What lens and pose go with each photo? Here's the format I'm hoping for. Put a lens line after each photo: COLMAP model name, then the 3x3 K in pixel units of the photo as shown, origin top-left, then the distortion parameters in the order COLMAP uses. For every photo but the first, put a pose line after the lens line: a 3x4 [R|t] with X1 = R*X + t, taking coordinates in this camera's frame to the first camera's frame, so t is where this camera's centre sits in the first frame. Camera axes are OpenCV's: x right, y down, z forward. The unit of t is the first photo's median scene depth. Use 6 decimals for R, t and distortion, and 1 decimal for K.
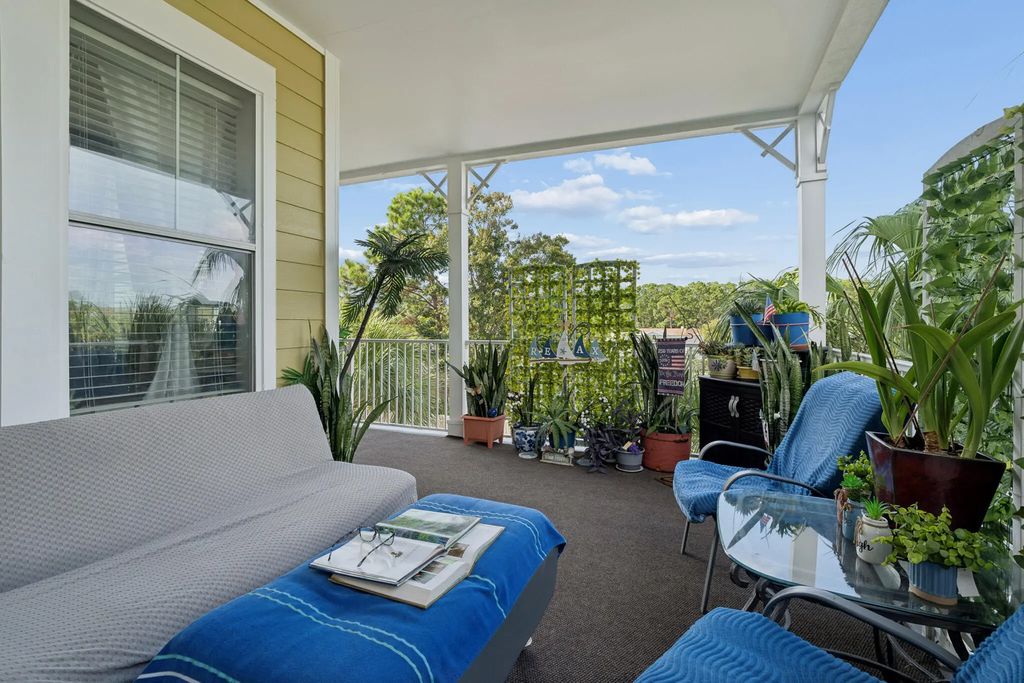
lens RADIAL K [[465.7, 0, 508.2], [0, 465.7, 322.5], [0, 0, 1]] dist [-0.002996, 0.000349]
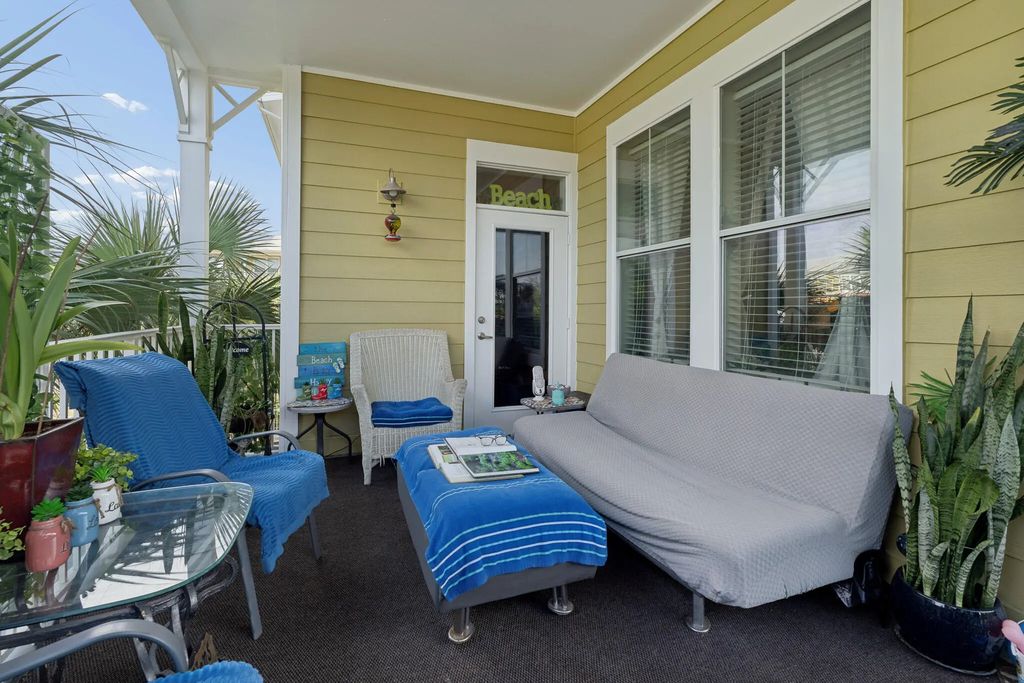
lens RADIAL K [[465.7, 0, 508.2], [0, 465.7, 322.5], [0, 0, 1]] dist [-0.002996, 0.000349]
pose [[-0.727197, 0.004564, -0.686413, 0.466348], [0.000710, 0.999982, 0.005897, 0.031591], [0.686428, 0.003801, -0.727188, 1.319511]]
